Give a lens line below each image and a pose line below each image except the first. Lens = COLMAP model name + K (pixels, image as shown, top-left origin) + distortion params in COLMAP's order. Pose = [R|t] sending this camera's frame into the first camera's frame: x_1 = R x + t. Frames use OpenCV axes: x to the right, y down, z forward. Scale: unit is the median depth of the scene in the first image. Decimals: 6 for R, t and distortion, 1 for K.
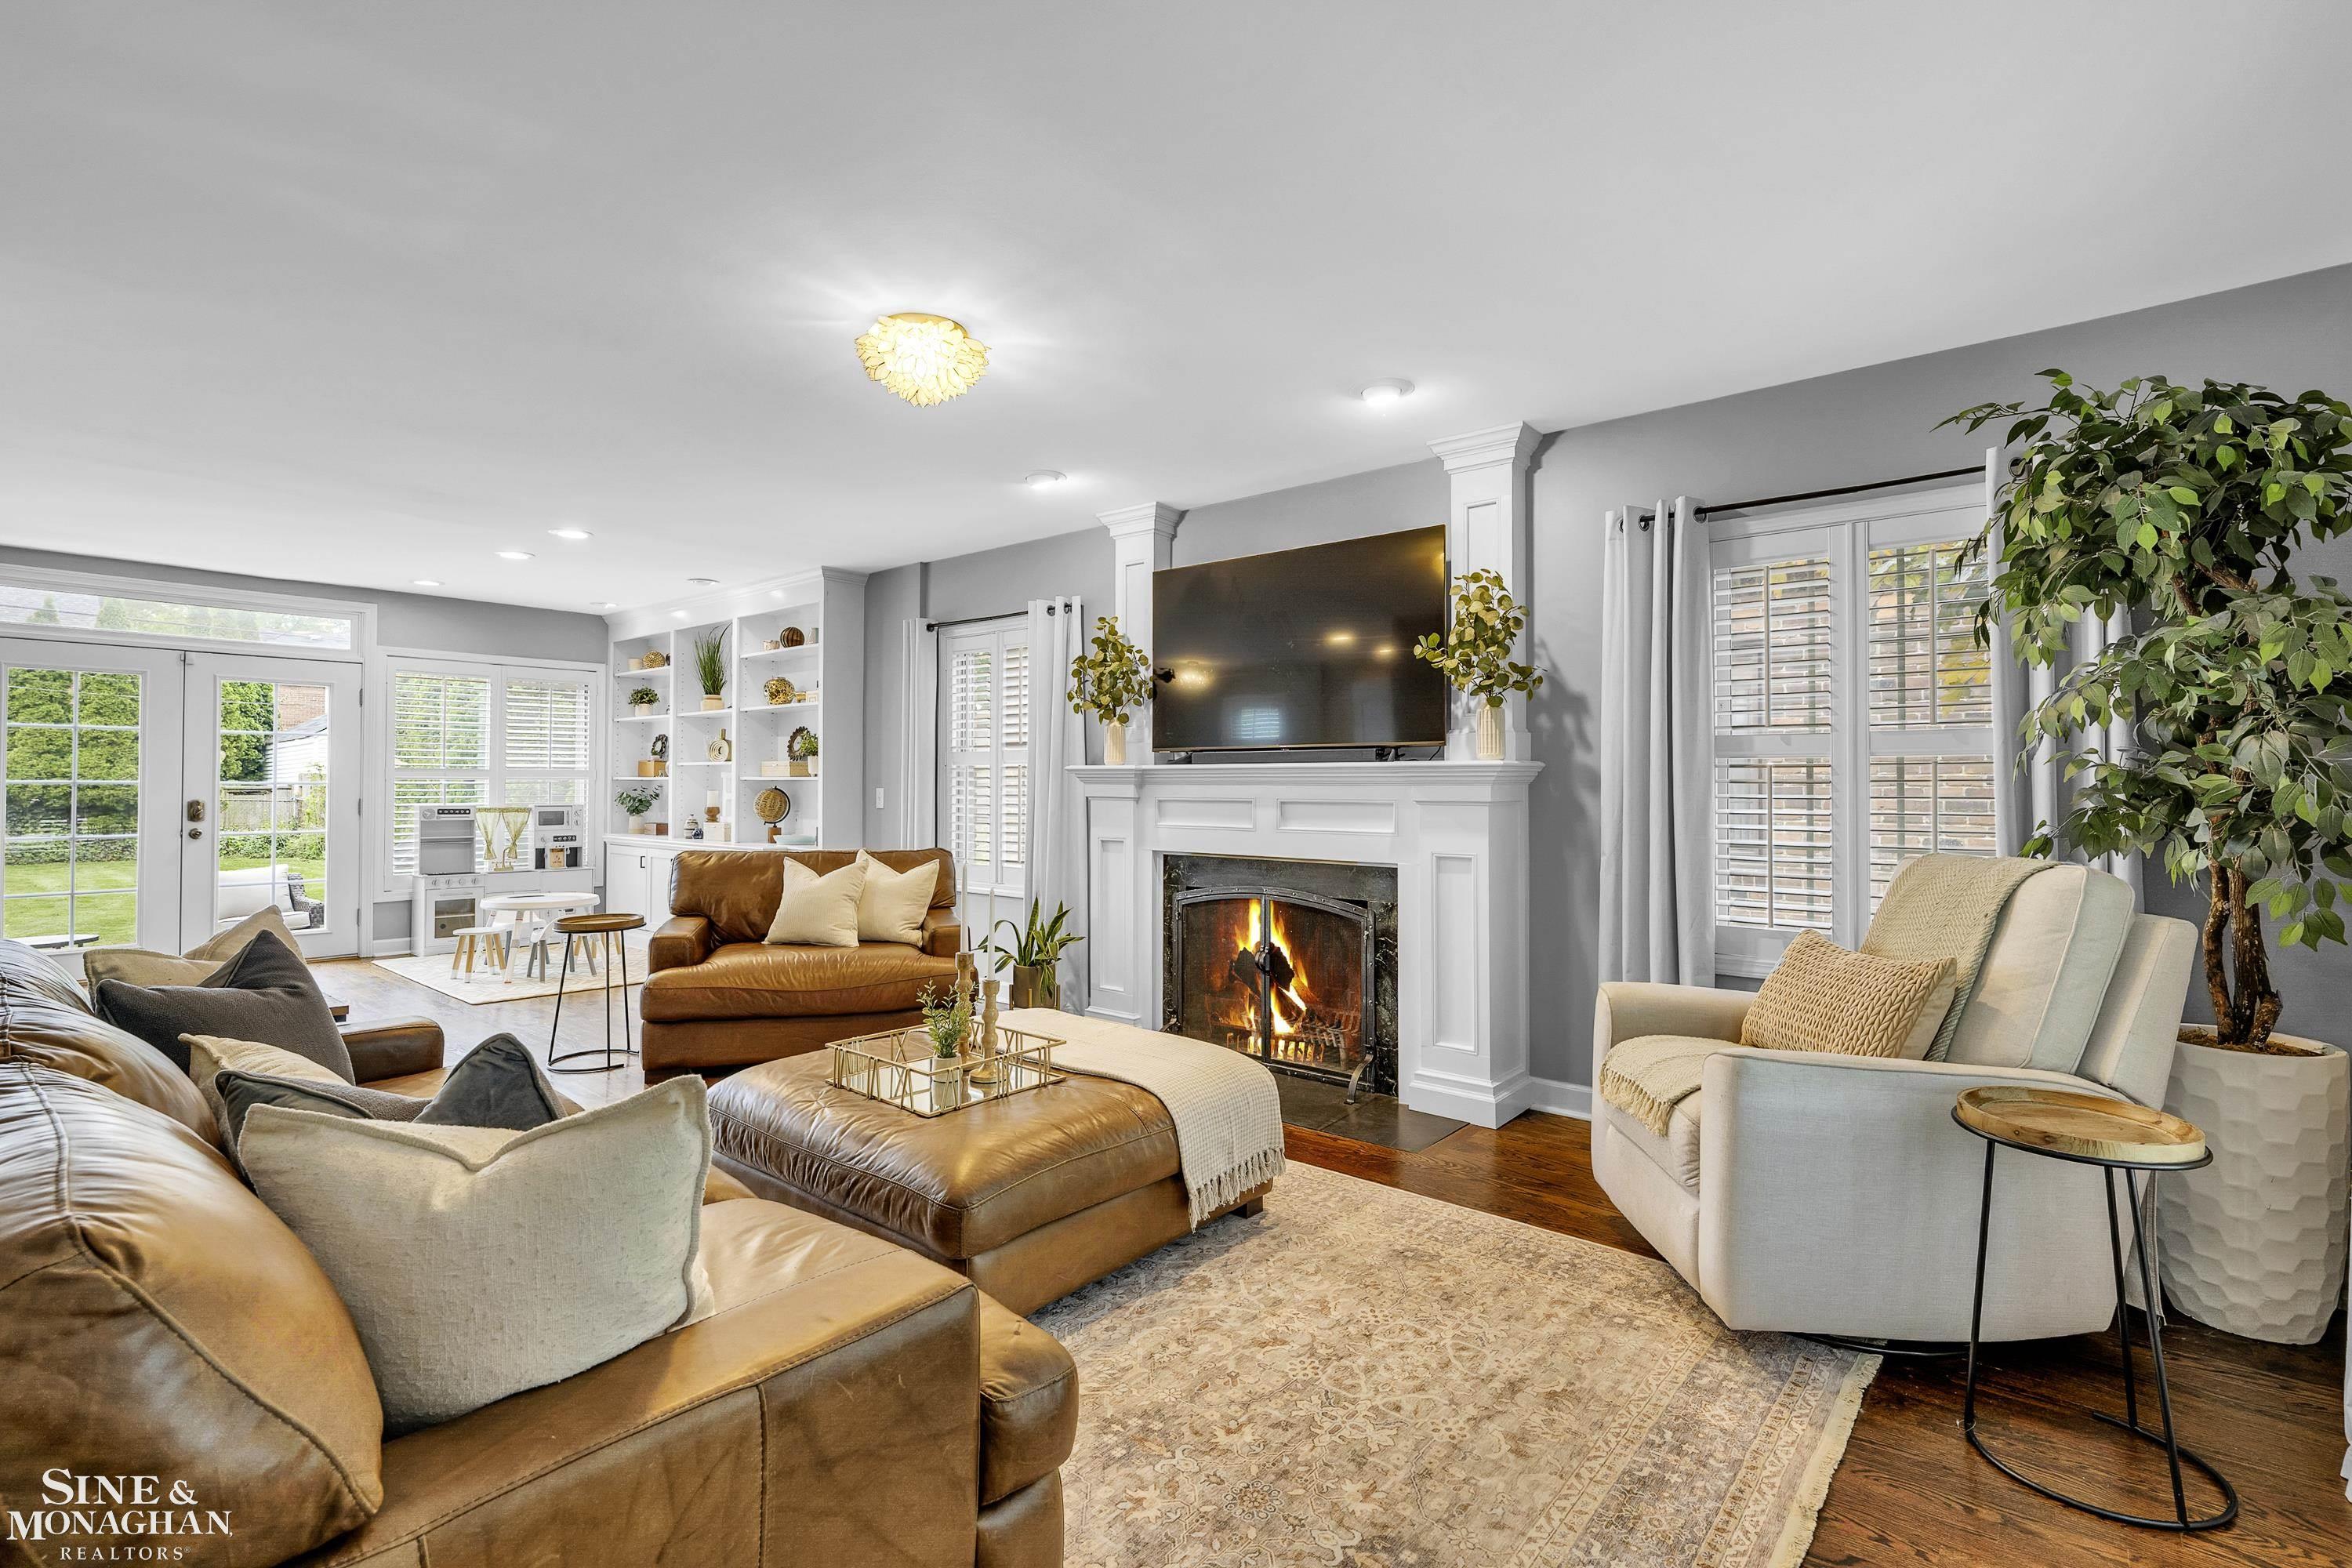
lens RADIAL K [[1062.6, 0, 1178.9], [0, 1062.6, 768.0], [0, 0, 1]] dist [-0.003213, 0.001062]
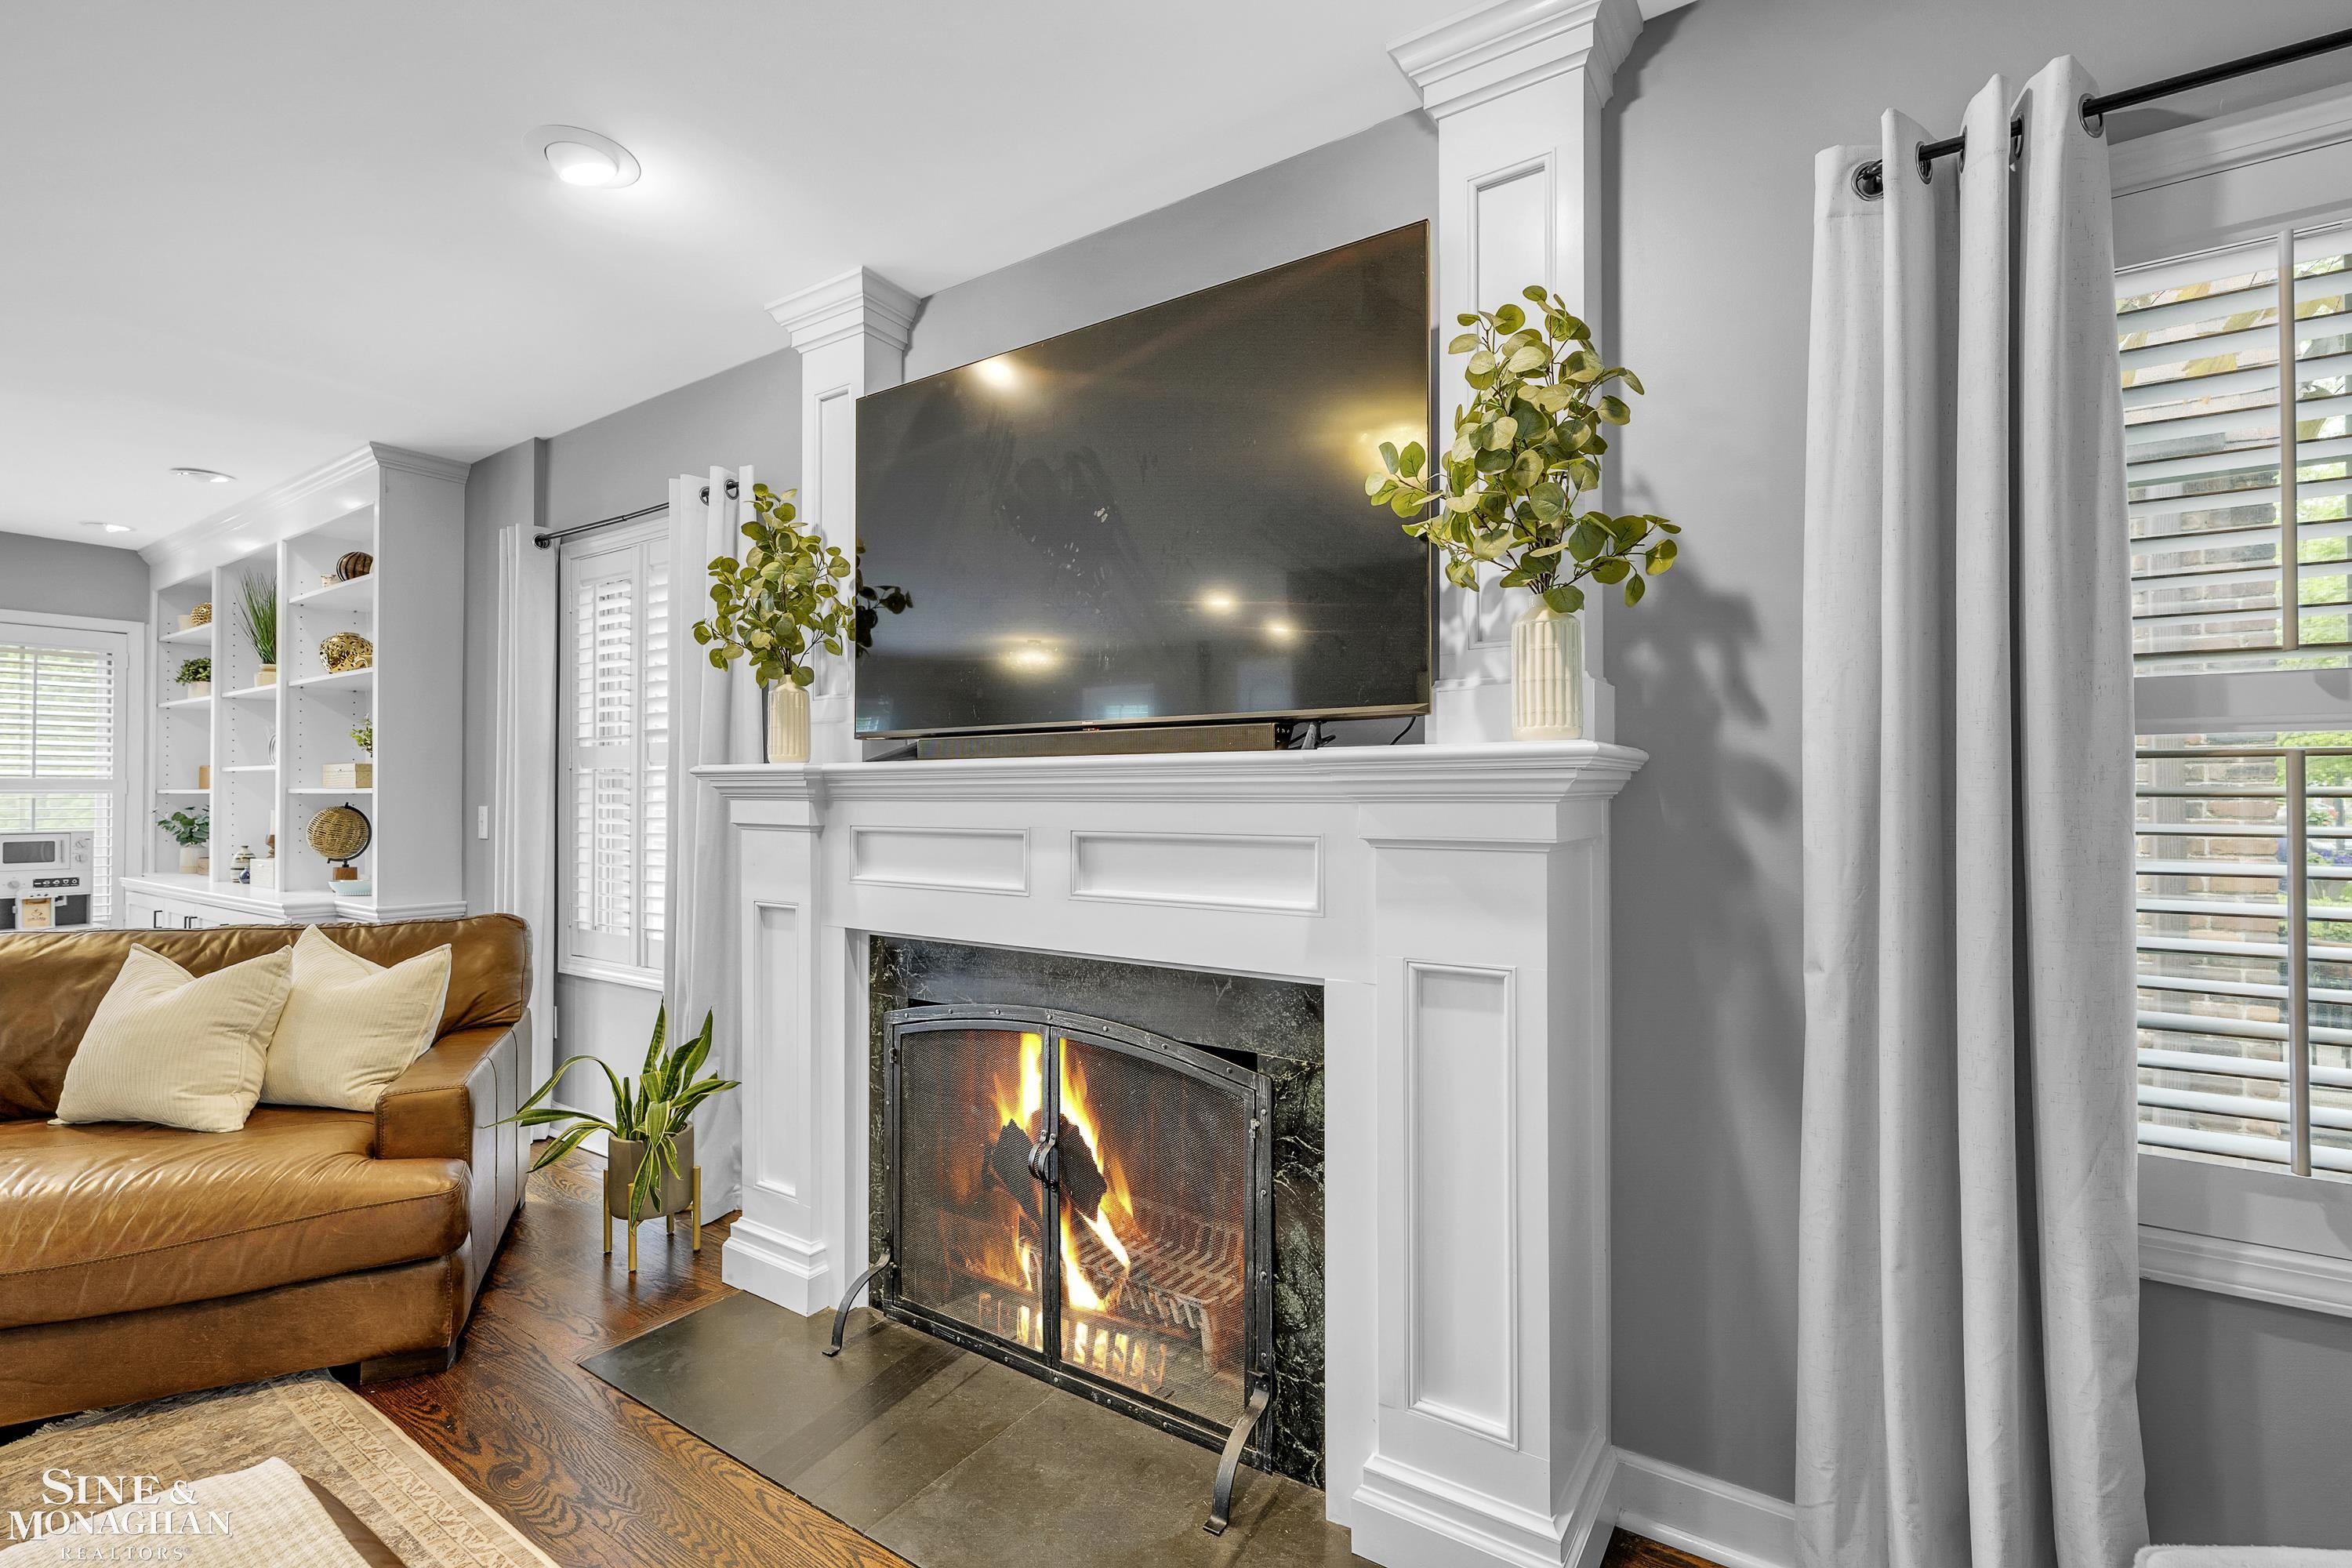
lens RADIAL K [[1062.6, 0, 1166.5], [0, 1062.6, 787.9], [0, 0, 1]] dist [-0.003213, 0.001062]
pose [[0.995589, -0.000626, 0.093817, 0.088536], [0.000033, 0.999980, 0.006323, 0.006541], [-0.093819, -0.006292, 0.995569, 0.506685]]
